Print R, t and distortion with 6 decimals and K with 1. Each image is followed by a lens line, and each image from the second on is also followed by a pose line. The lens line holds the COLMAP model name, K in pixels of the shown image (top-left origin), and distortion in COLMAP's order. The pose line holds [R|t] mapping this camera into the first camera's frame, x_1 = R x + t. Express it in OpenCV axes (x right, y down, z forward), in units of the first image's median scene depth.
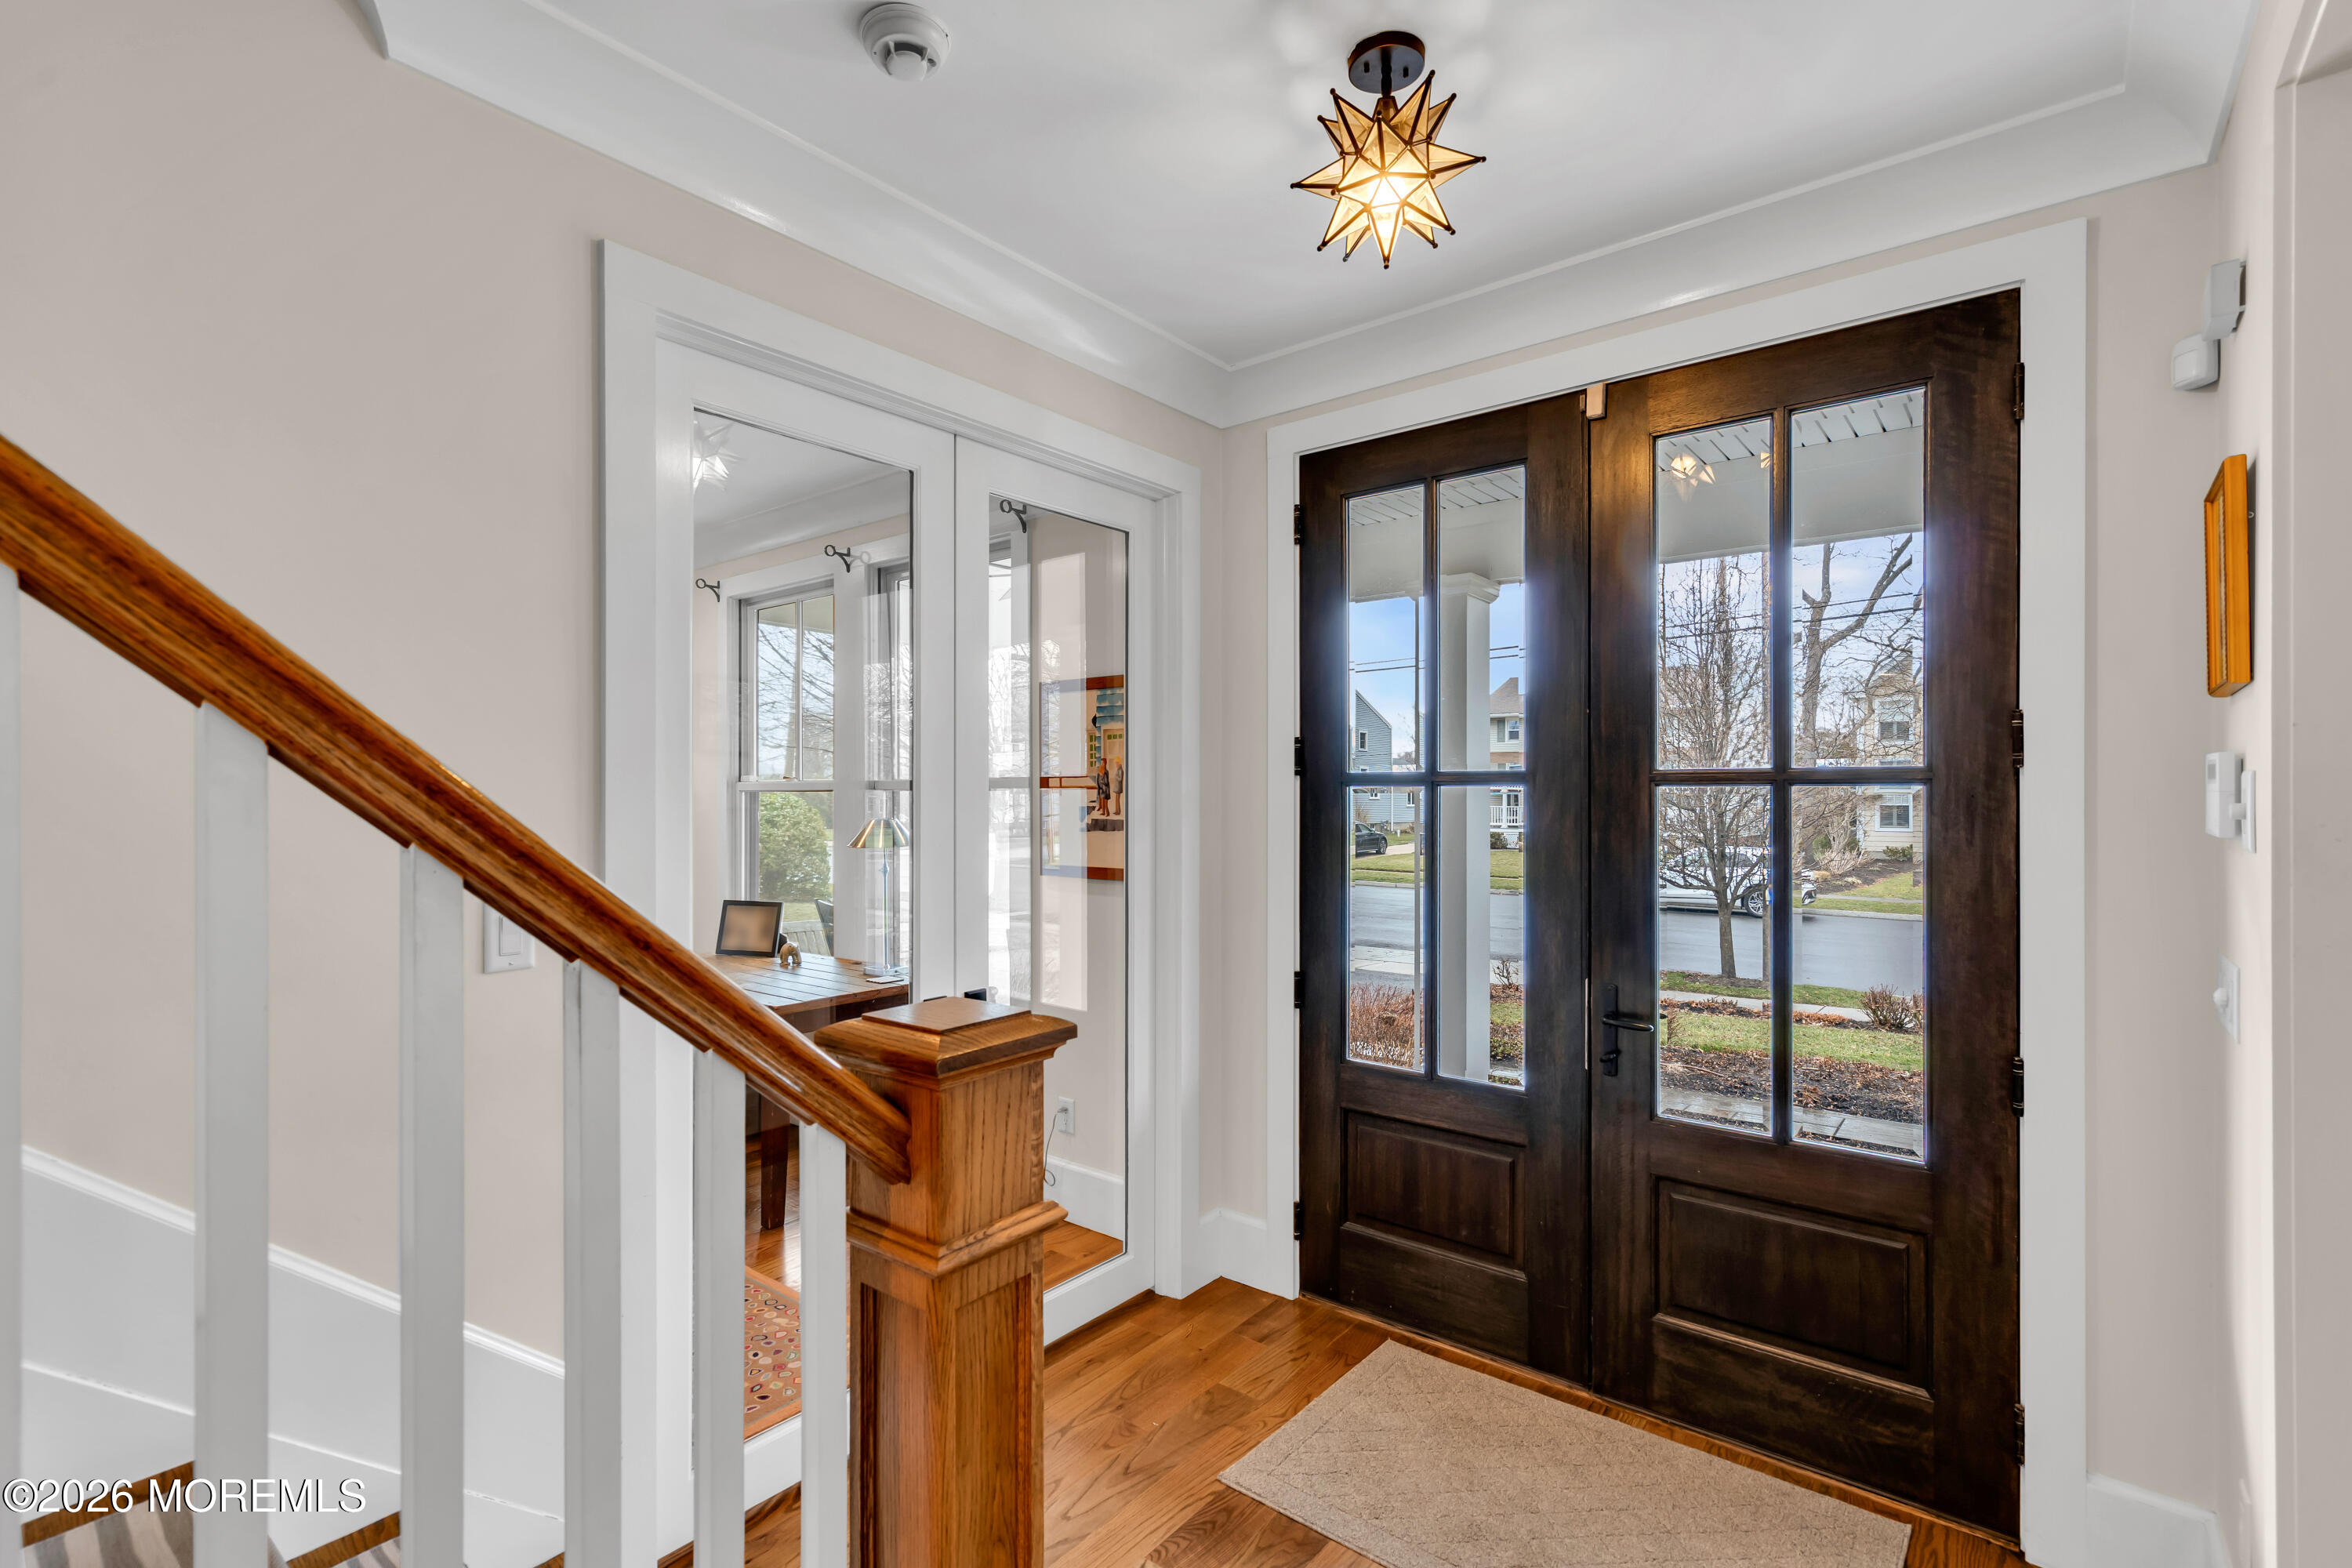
lens RADIAL K [[1068.5, 0, 1175.6], [0, 1068.5, 803.8], [0, 0, 1]] dist [0.001009, 0.000093]
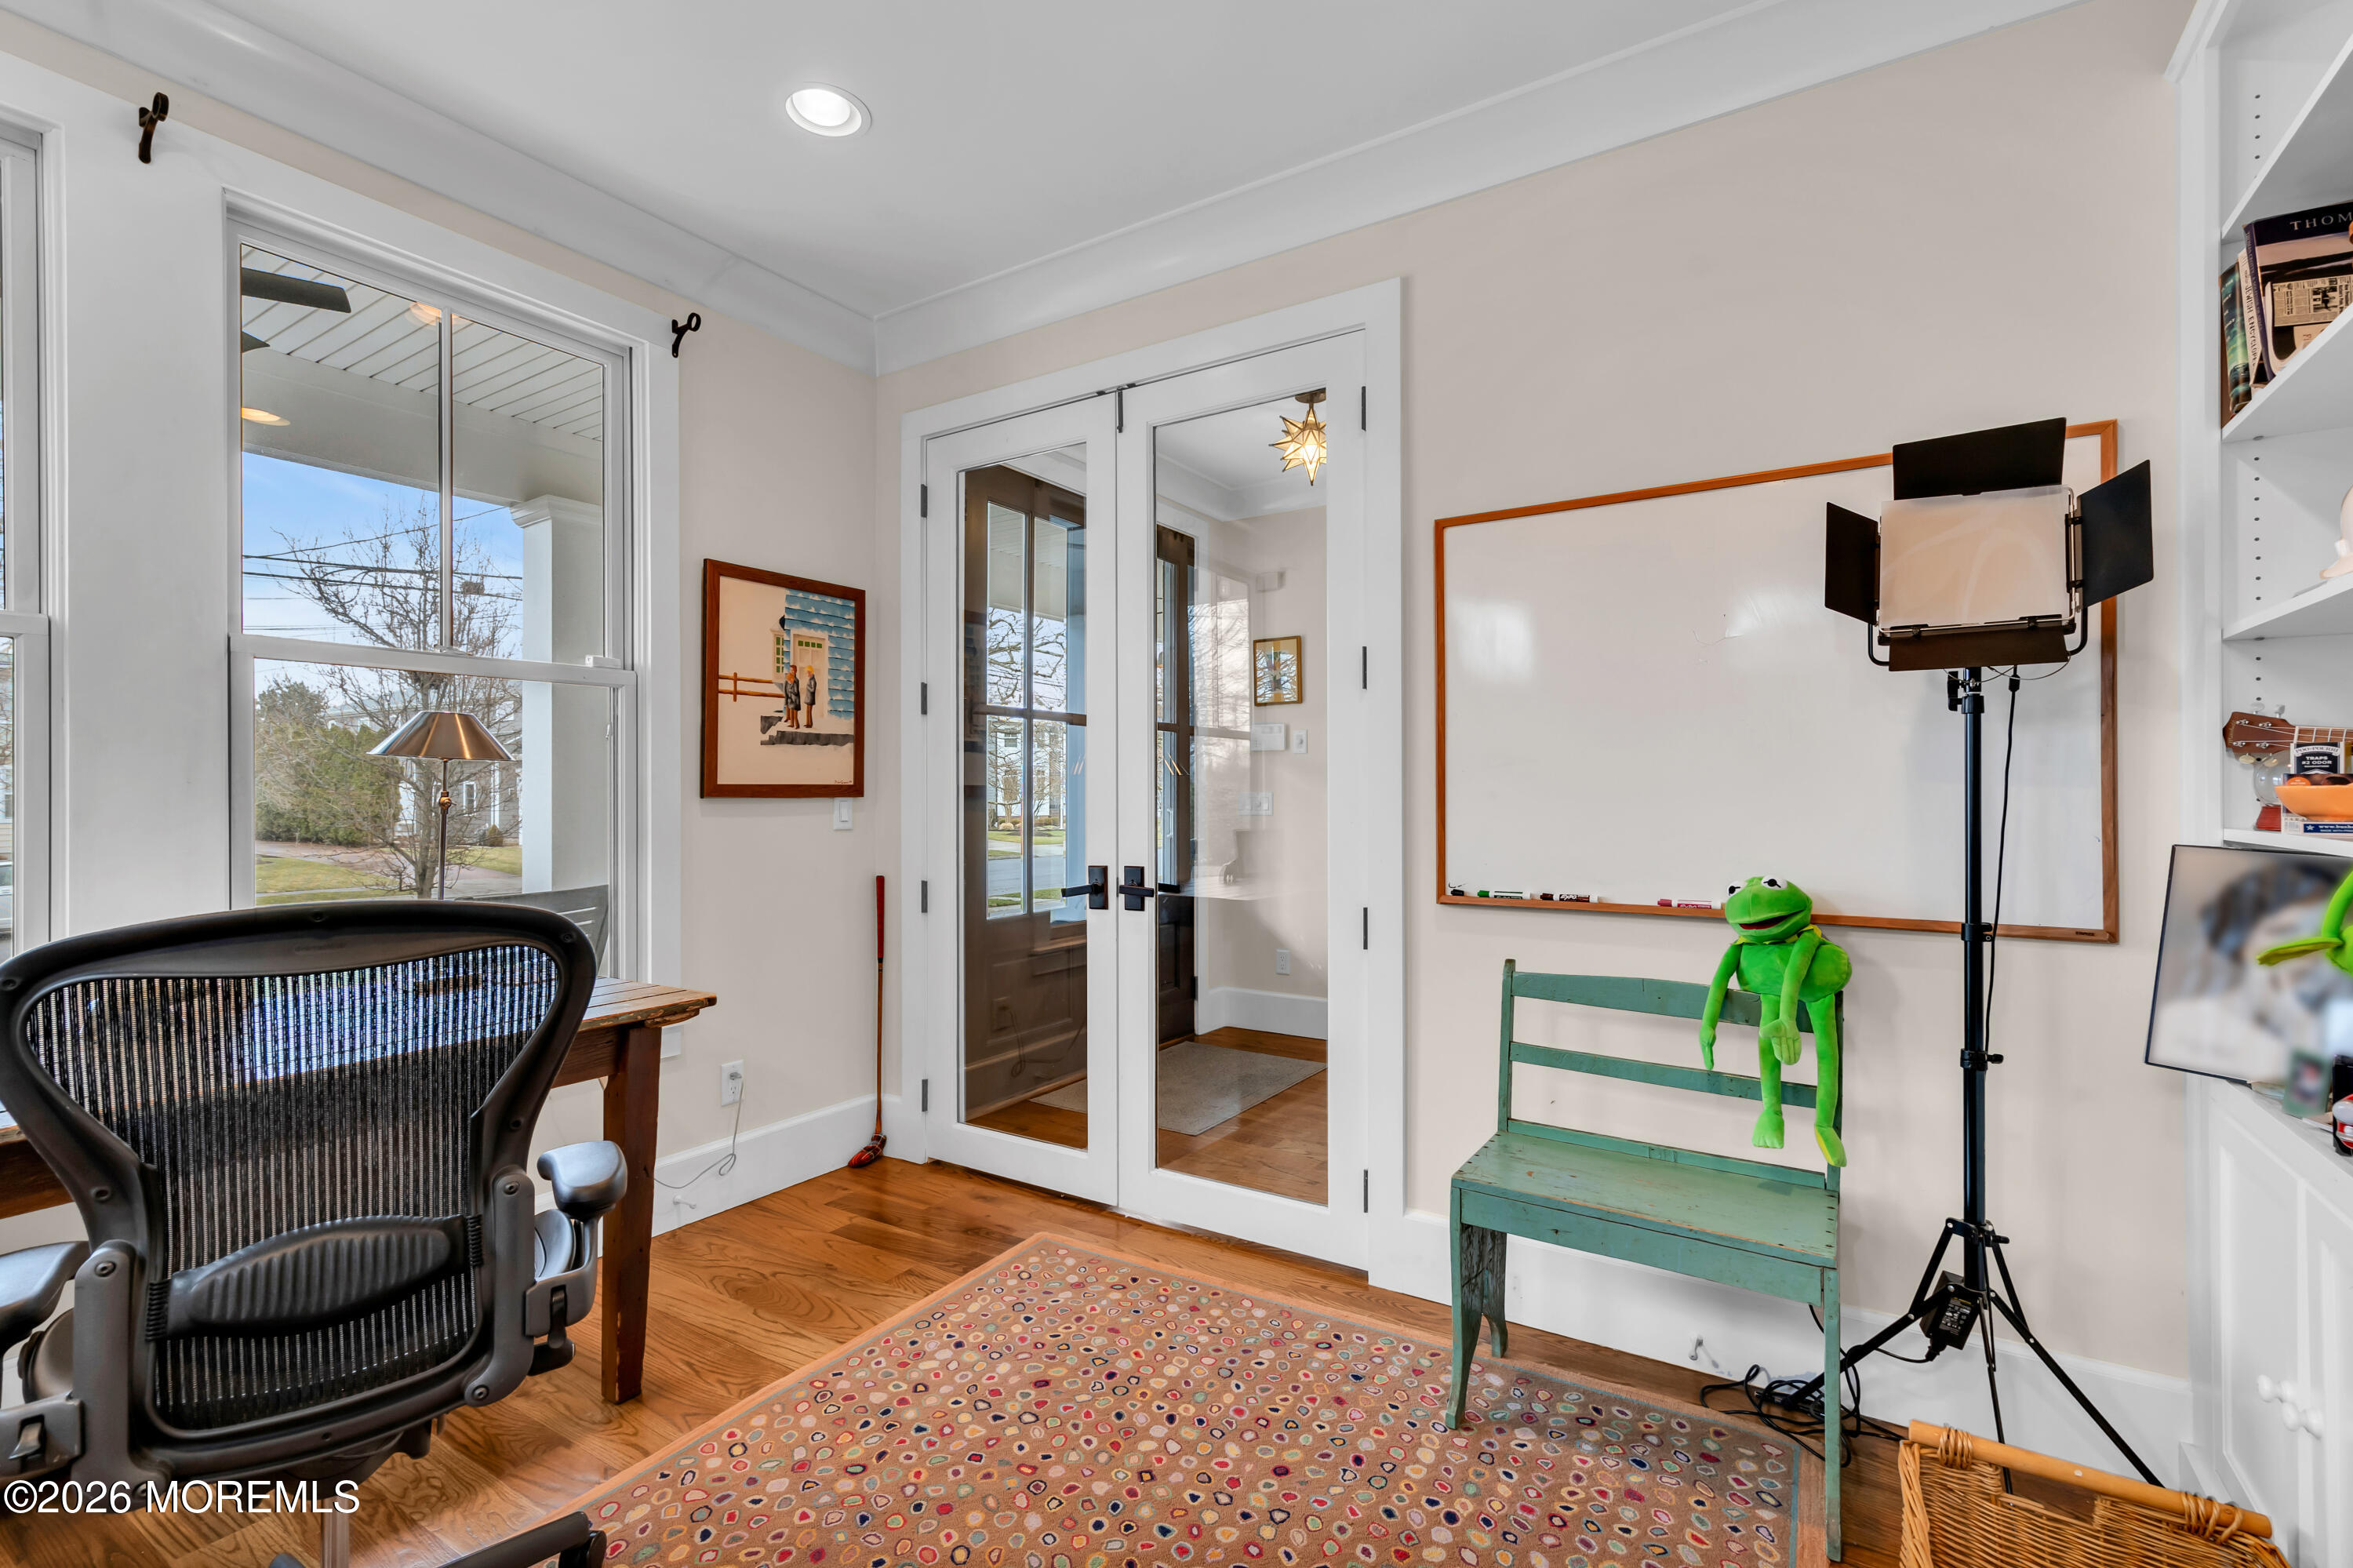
lens RADIAL K [[1061.1, 0, 1176.5], [0, 1061.1, 784.0], [0, 0, 1]] dist [0.000184, 0.000009]
pose [[-0.103373, 0.003955, 0.994635, -1.160319], [0.008640, 0.999958, -0.003078, 0.074780], [-0.994605, 0.008275, -0.103403, 0.886098]]
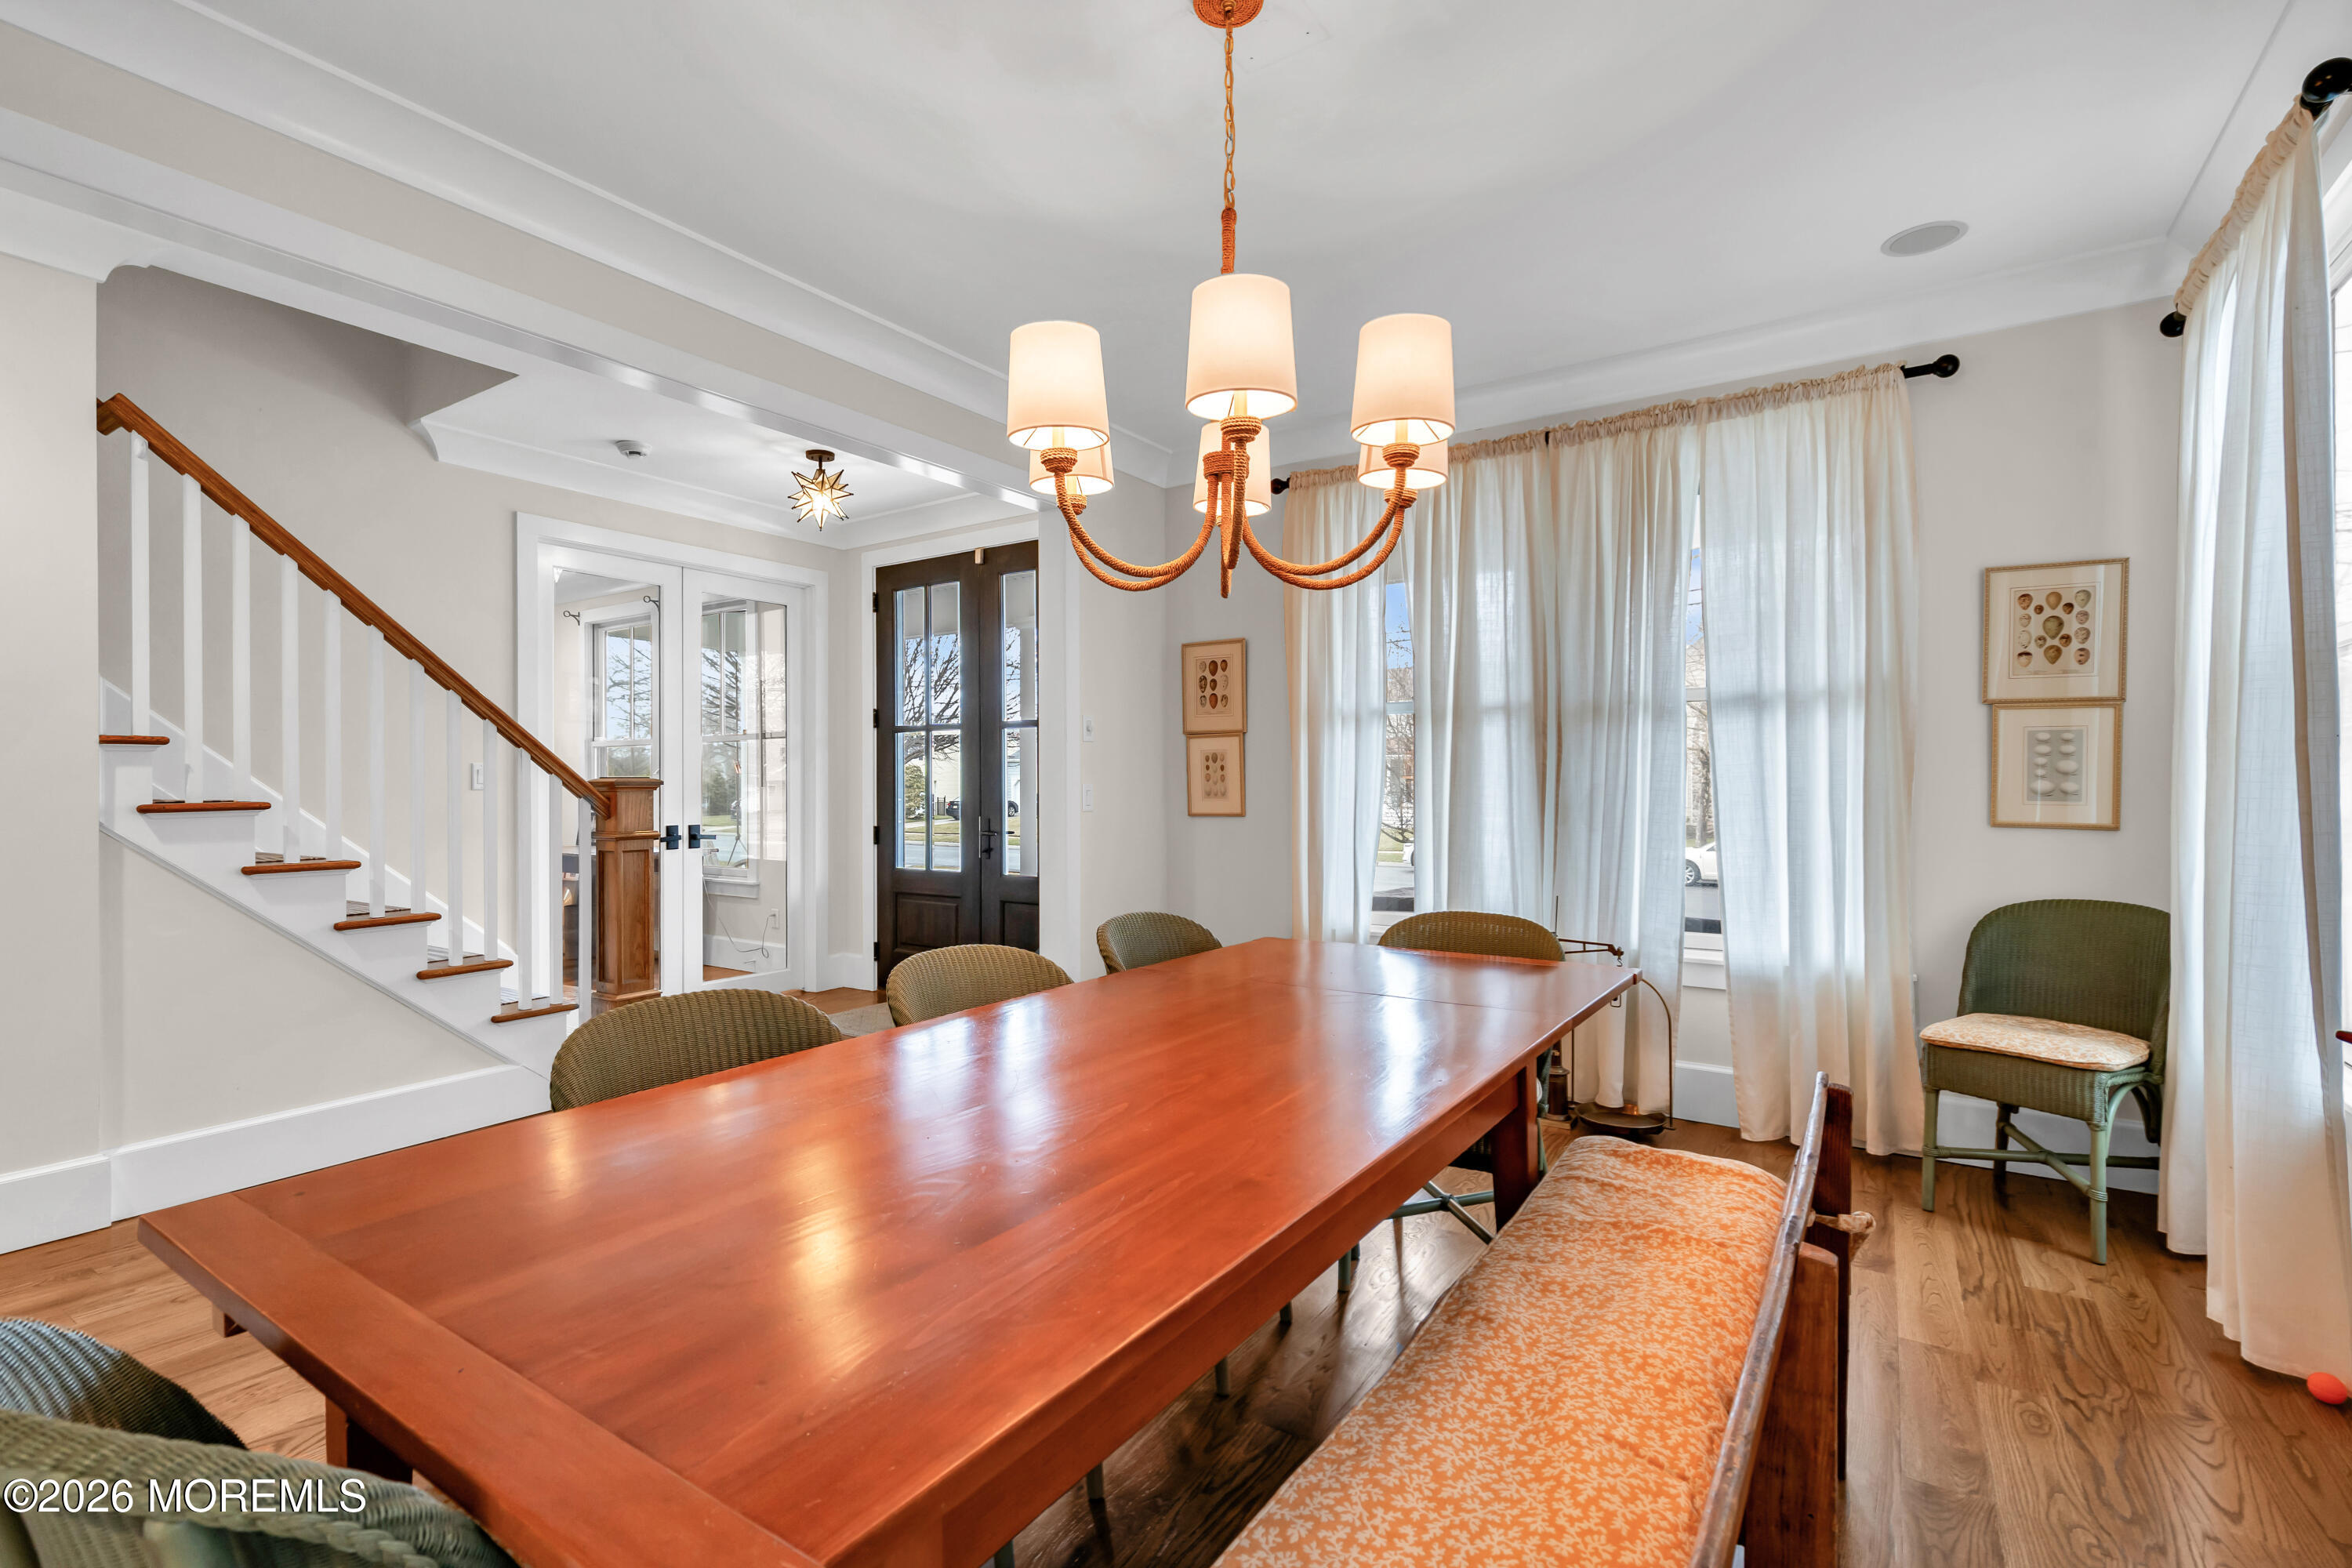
lens RADIAL K [[1060.6, 0, 1176.0], [0, 1060.6, 784.0], [0, 0, 1]] dist [0.000184, 0.000009]
pose [[0.995808, -0.005063, 0.091323, 0.494044], [0.005728, 0.999959, -0.007012, 0.096207], [-0.091284, 0.007505, 0.995797, -1.028045]]
